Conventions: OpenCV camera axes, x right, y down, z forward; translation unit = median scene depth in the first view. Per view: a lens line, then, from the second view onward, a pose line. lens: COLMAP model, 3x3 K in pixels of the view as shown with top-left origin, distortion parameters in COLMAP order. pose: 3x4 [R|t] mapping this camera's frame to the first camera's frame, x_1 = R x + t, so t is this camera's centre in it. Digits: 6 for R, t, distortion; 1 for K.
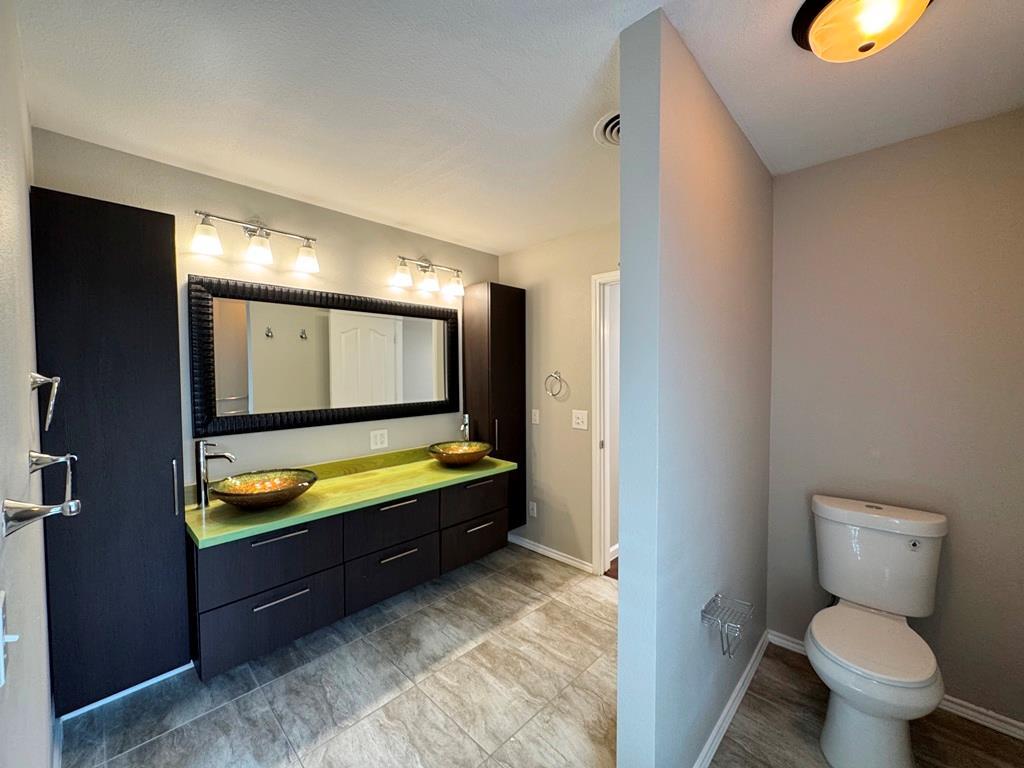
lens RADIAL K [[410.2, 0, 508.9], [0, 410.2, 379.7], [0, 0, 1]] dist [-0.004368, 0.000982]
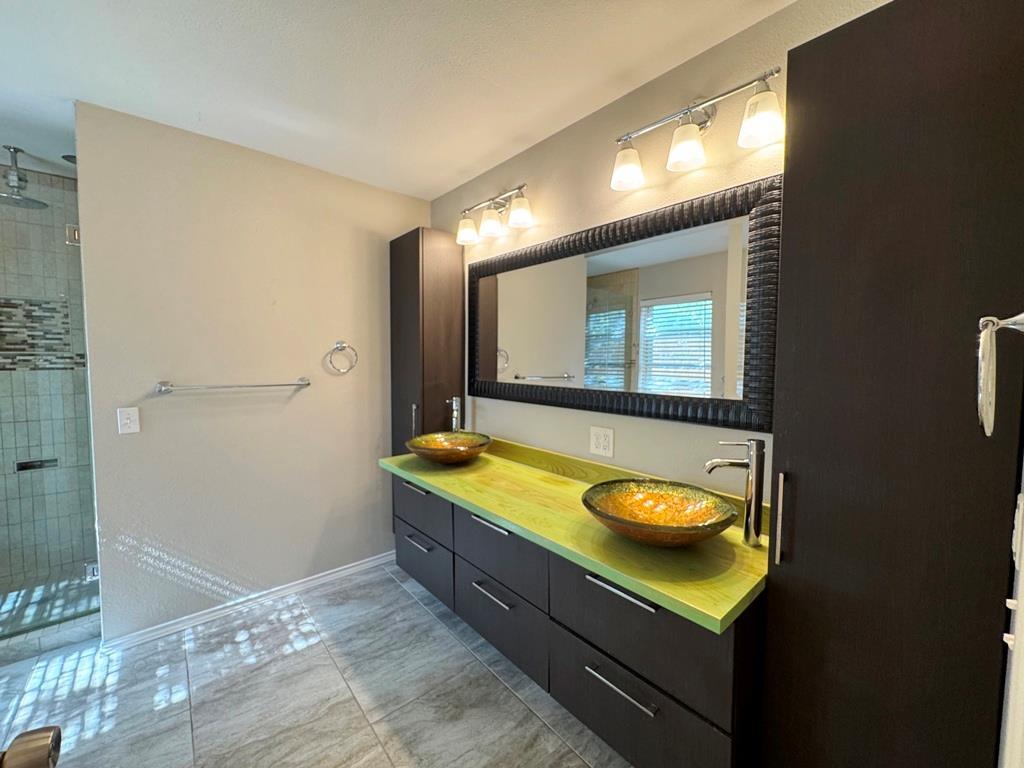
lens RADIAL K [[410.2, 0, 509.2], [0, 410.2, 386.0], [0, 0, 1]] dist [-0.004368, 0.000982]
pose [[-0.090789, 0.068307, -0.993525, 0.446094], [-0.029585, 0.997020, 0.071251, 0.018598], [0.995431, 0.035862, -0.088498, 1.181252]]
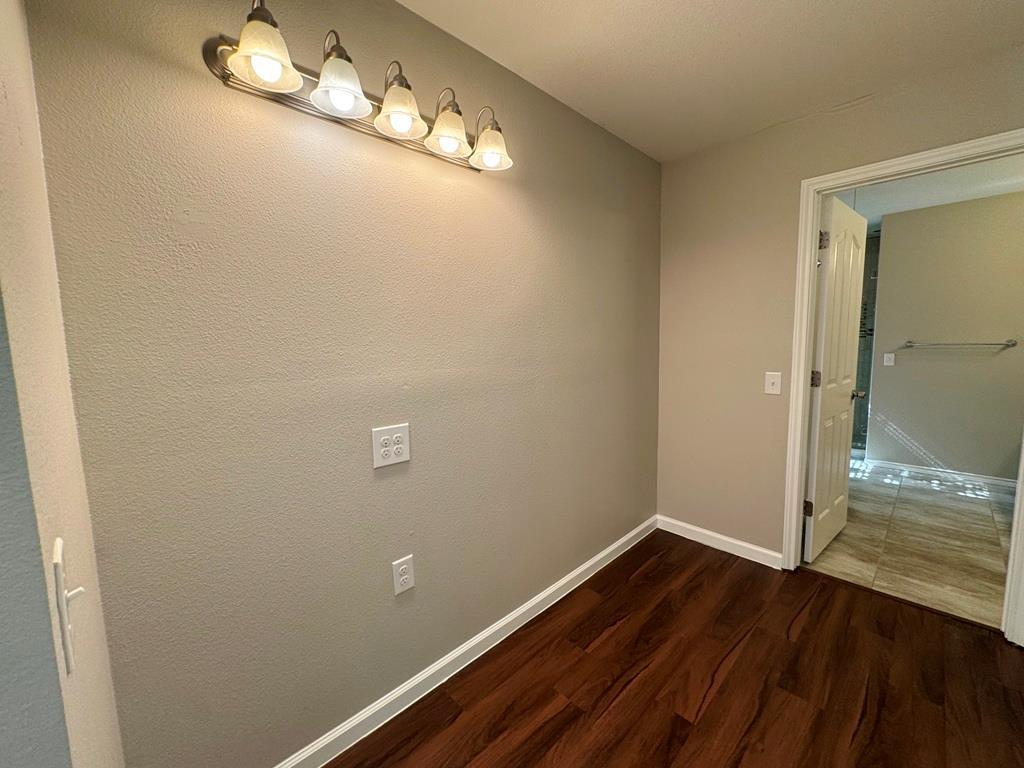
lens RADIAL K [[410.2, 0, 514.1], [0, 410.2, 381.1], [0, 0, 1]] dist [-0.004368, 0.000982]
pose [[-0.999361, 0.019131, 0.030182, 1.302435], [0.022593, 0.992650, 0.118896, 0.017252], [-0.027686, 0.119502, -0.992448, 2.194305]]
